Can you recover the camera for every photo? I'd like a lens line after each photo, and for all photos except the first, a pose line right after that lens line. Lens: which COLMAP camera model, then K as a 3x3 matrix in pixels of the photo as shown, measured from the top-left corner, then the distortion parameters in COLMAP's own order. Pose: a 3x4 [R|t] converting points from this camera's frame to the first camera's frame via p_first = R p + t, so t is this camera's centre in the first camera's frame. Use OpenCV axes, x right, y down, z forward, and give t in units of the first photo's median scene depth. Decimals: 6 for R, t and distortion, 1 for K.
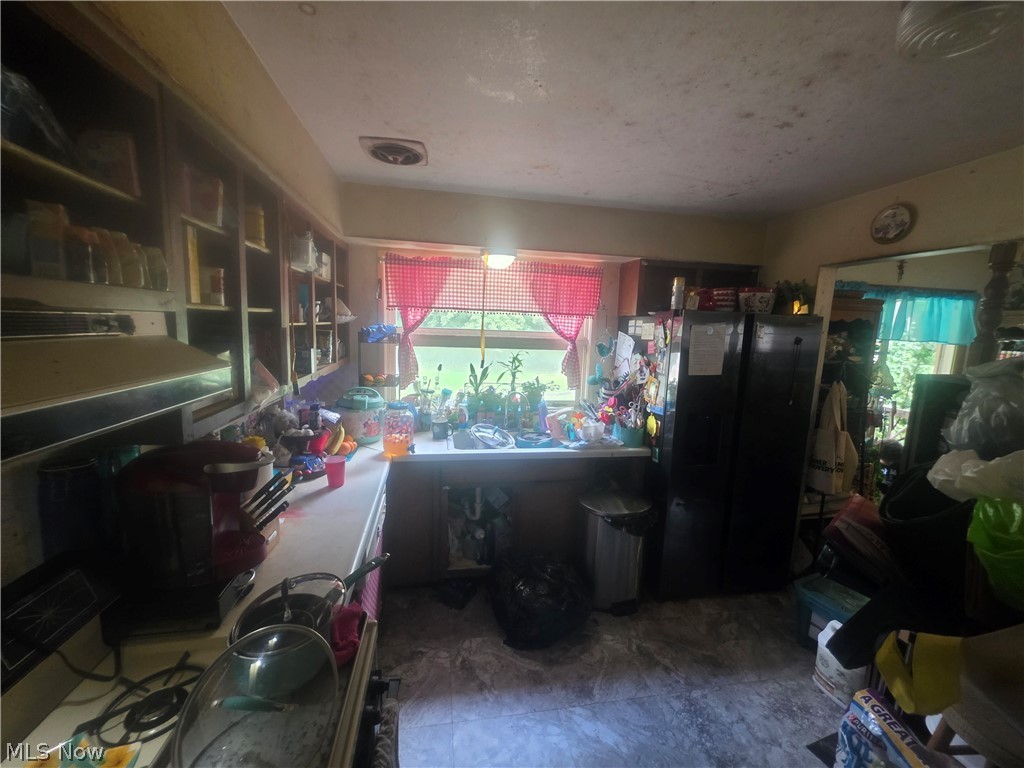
lens RADIAL K [[417.3, 0, 512.0], [0, 417.3, 384.0], [0, 0, 1]] dist [-0.000608, -0.000022]
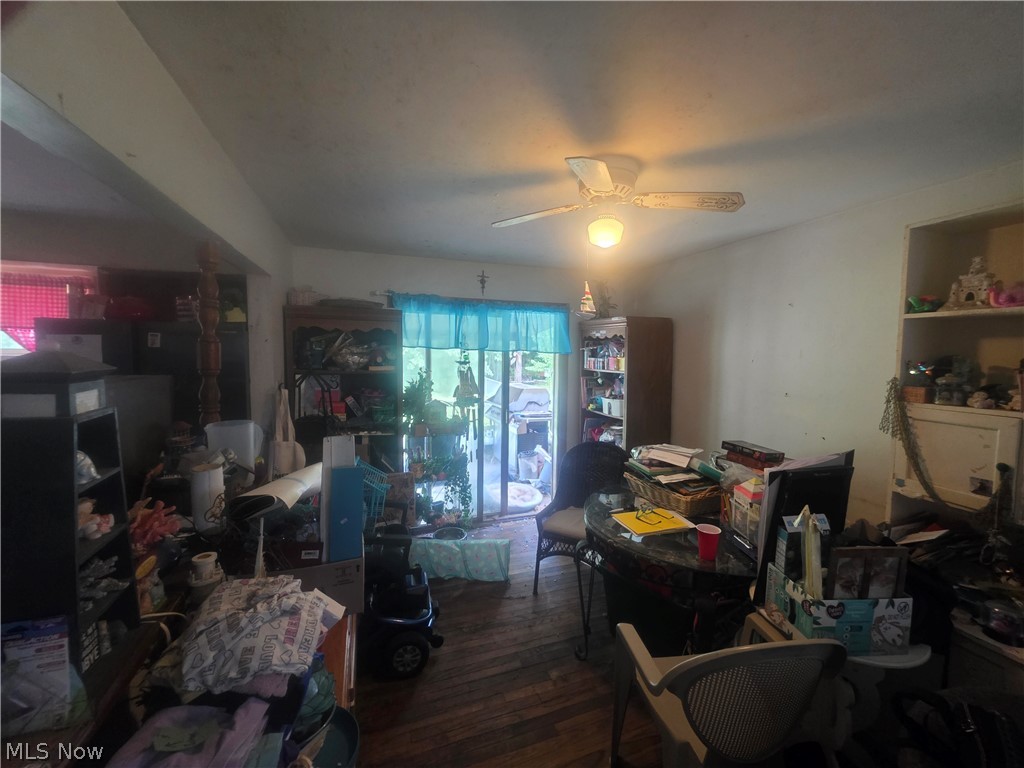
lens RADIAL K [[417.3, 0, 512.0], [0, 417.3, 384.0], [0, 0, 1]] dist [-0.000608, -0.000022]
pose [[0.987619, -0.036768, 0.152504, 1.001871], [0.047062, 0.996810, -0.064452, 0.061532], [-0.149647, 0.070831, 0.986199, -0.047476]]
